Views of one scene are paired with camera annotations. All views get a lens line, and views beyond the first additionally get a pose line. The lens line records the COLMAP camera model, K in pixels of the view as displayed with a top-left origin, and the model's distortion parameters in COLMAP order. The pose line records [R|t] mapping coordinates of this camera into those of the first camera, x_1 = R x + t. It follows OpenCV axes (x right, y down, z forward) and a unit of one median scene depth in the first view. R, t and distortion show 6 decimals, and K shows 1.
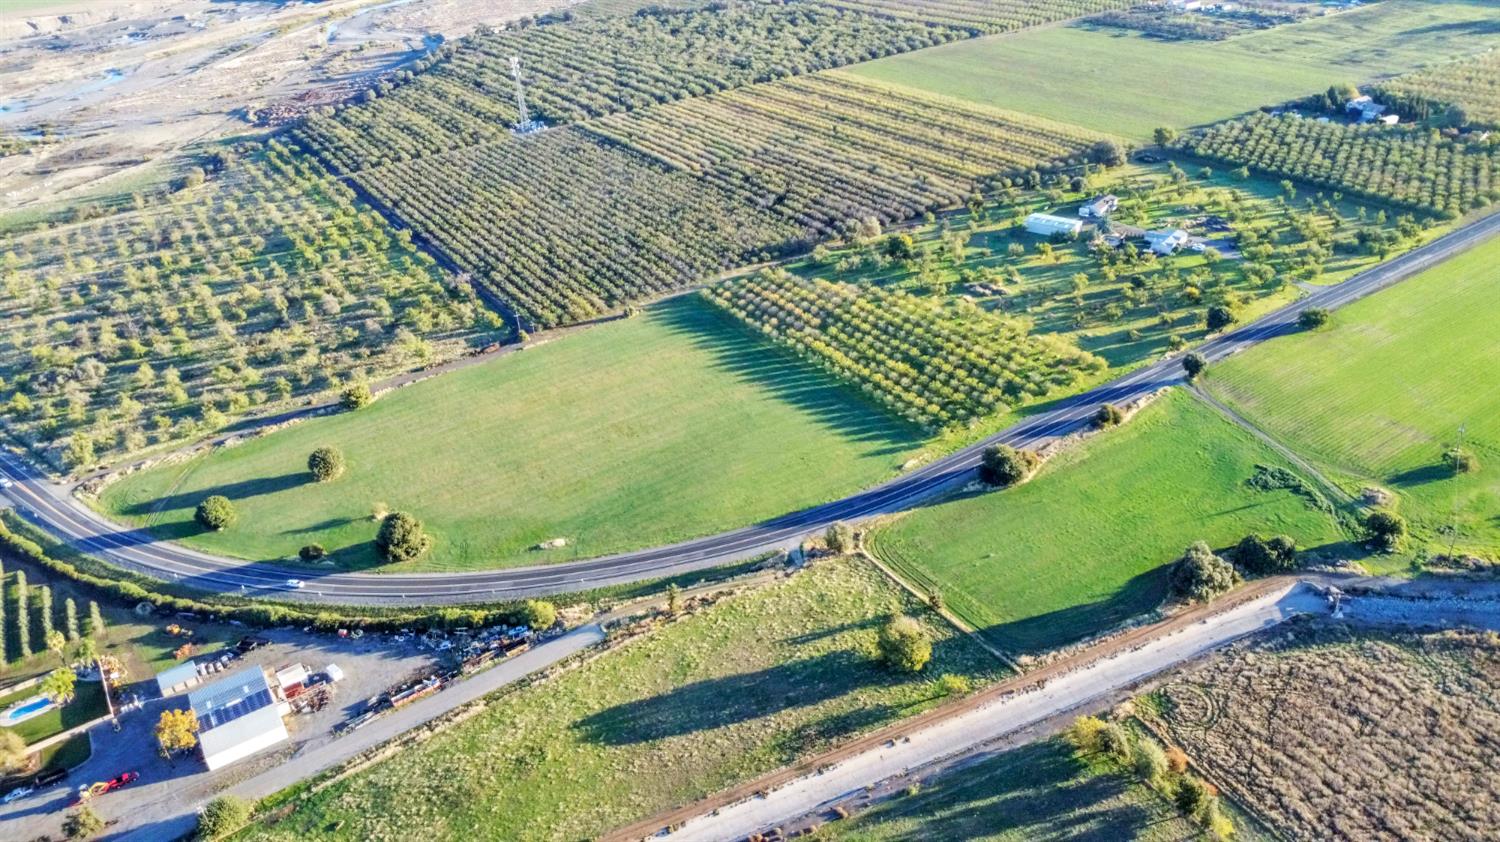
lens RADIAL K [[1088.6, 0, 744.0], [0, 1088.6, 419.7], [0, 0, 1]] dist [-0.008702, -0.035255]
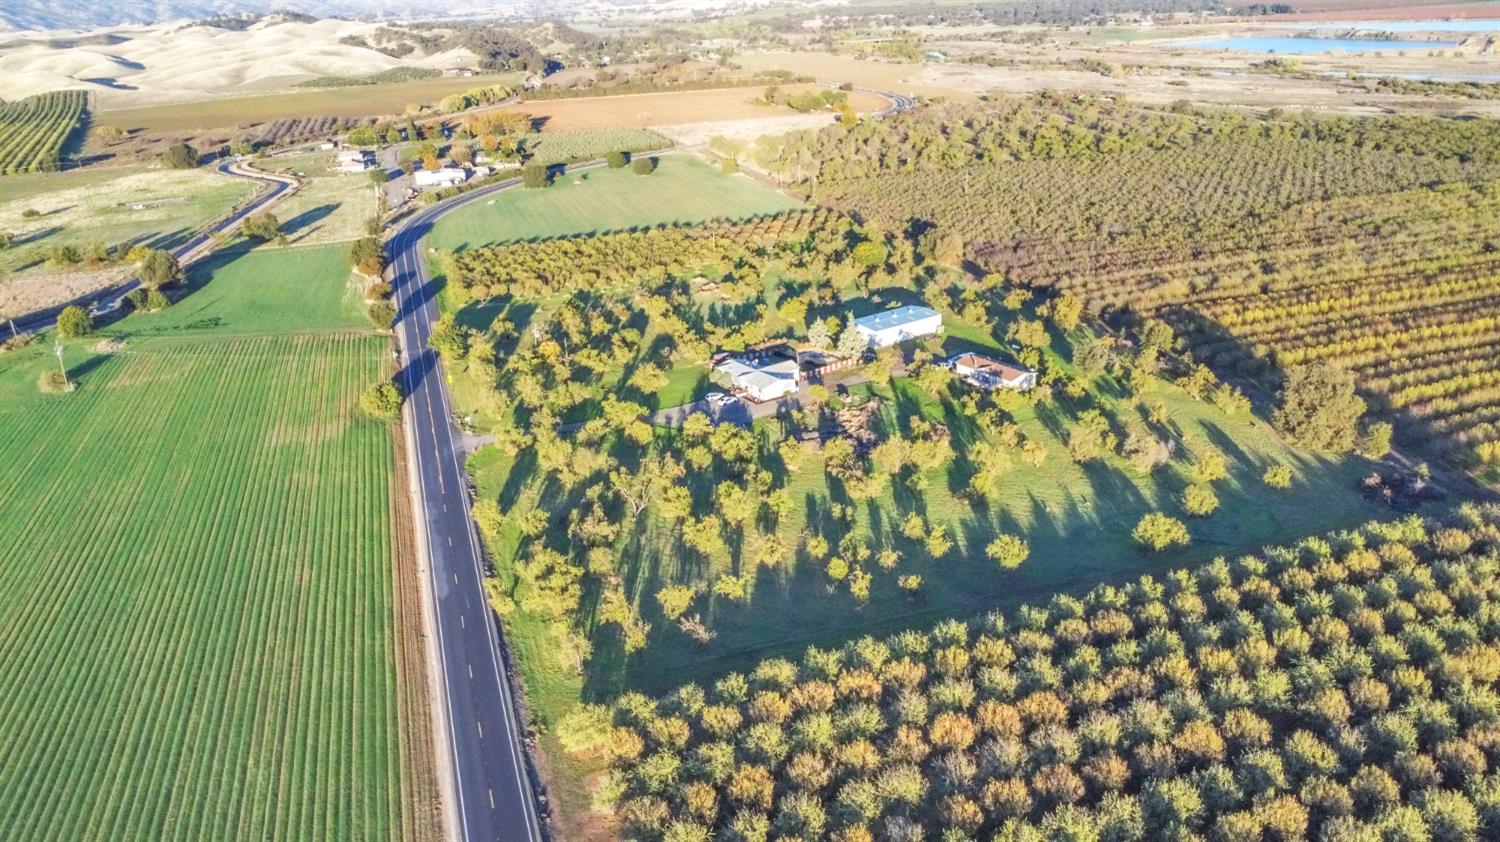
lens RADIAL K [[1088.6, 0, 744.0], [0, 1088.6, 419.7], [0, 0, 1]] dist [-0.008702, -0.035255]
pose [[-0.250999, 0.444208, -0.860046, 1.059545], [-0.415151, 0.753226, 0.510196, -0.515934], [0.874442, 0.485107, -0.004646, 1.210490]]
